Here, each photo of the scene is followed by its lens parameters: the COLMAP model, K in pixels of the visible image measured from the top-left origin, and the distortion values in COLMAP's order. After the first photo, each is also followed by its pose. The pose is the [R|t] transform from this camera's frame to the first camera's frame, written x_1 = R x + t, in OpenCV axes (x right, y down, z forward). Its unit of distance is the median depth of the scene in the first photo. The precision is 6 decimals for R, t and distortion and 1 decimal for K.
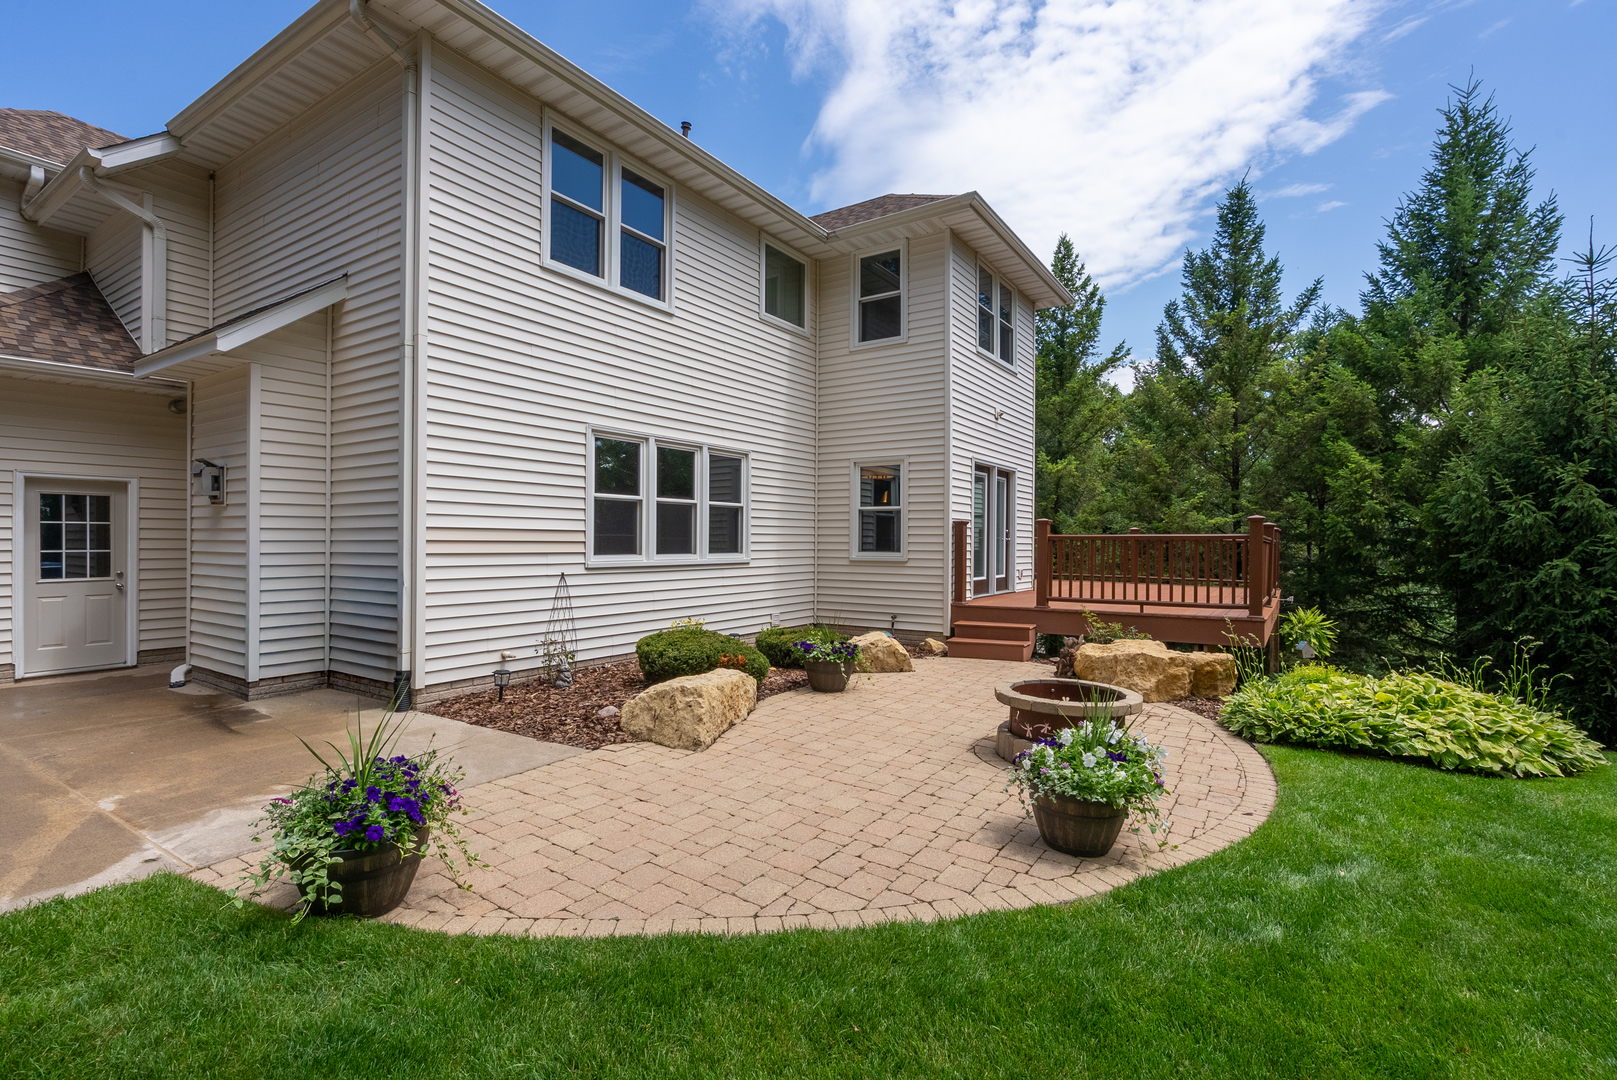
lens RADIAL K [[736.5, 0, 817.0], [0, 736.5, 543.3], [0, 0, 1]] dist [-0.001240, 0.000119]
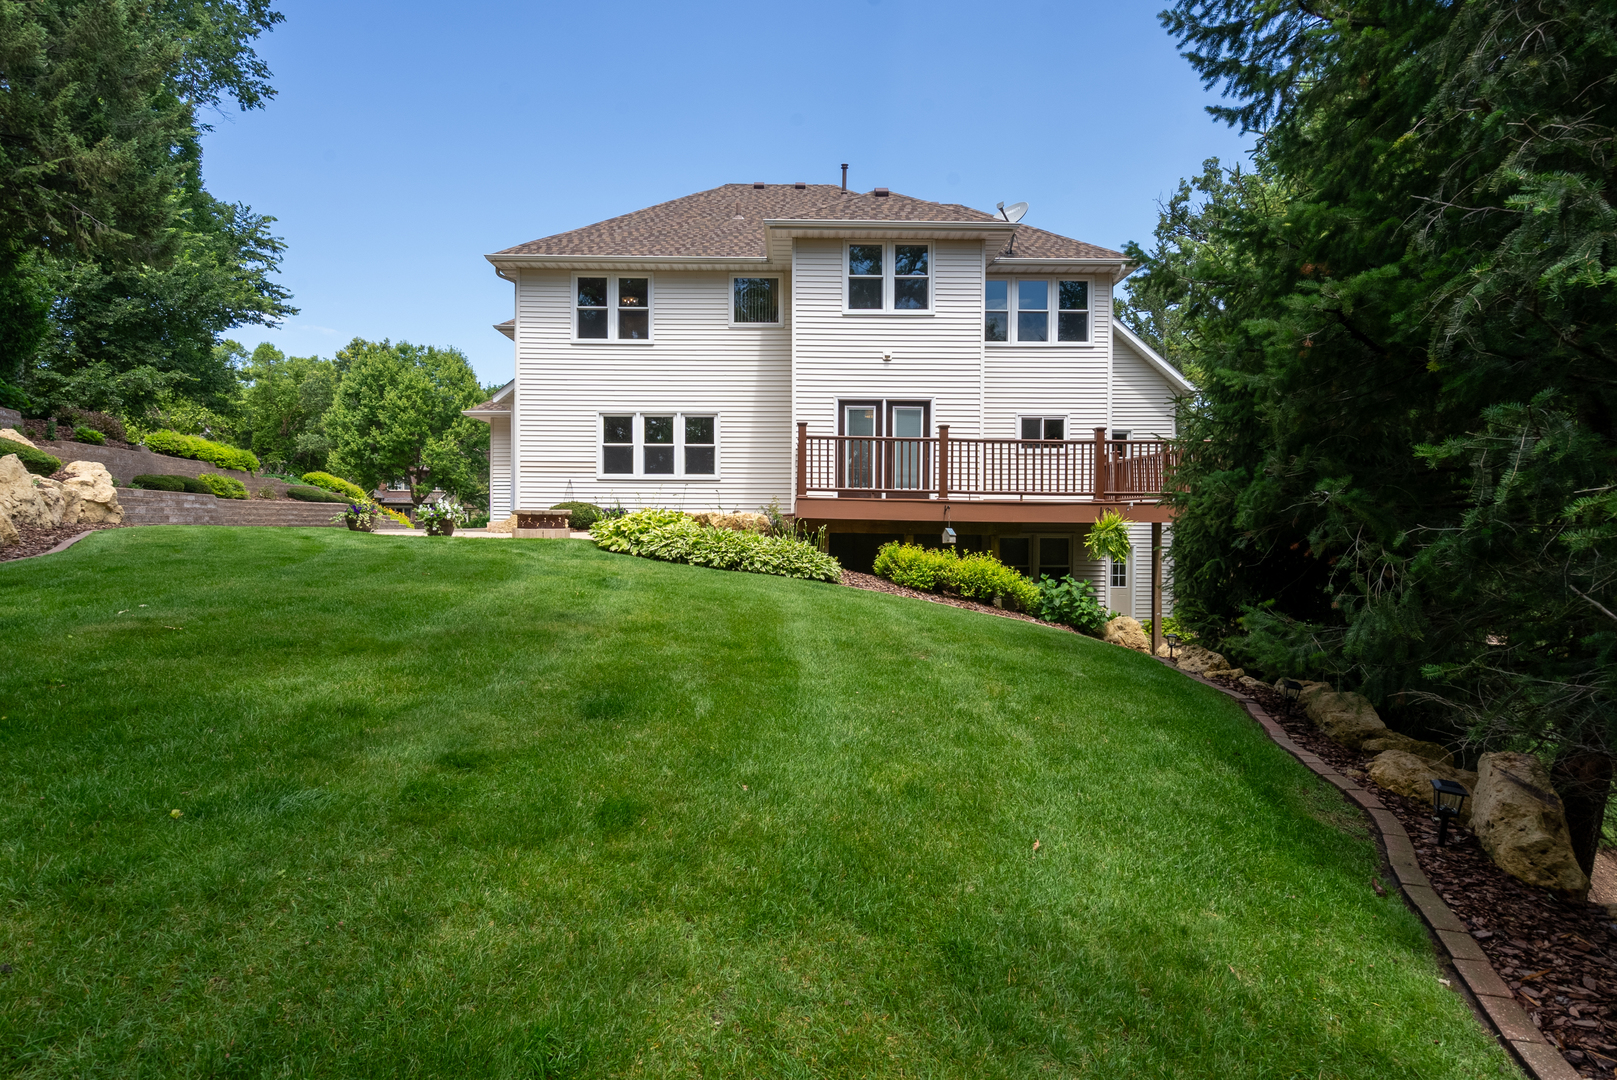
lens RADIAL K [[856.5, 0, 813.4], [0, 856.5, 538.8], [0, 0, 1]] dist [0.003362, 0.000212]
pose [[0.556830, 0.011643, -0.830545, 1.755414], [-0.003354, 0.999925, 0.011769, 0.146285], [0.830620, -0.003767, 0.556827, 0.126099]]
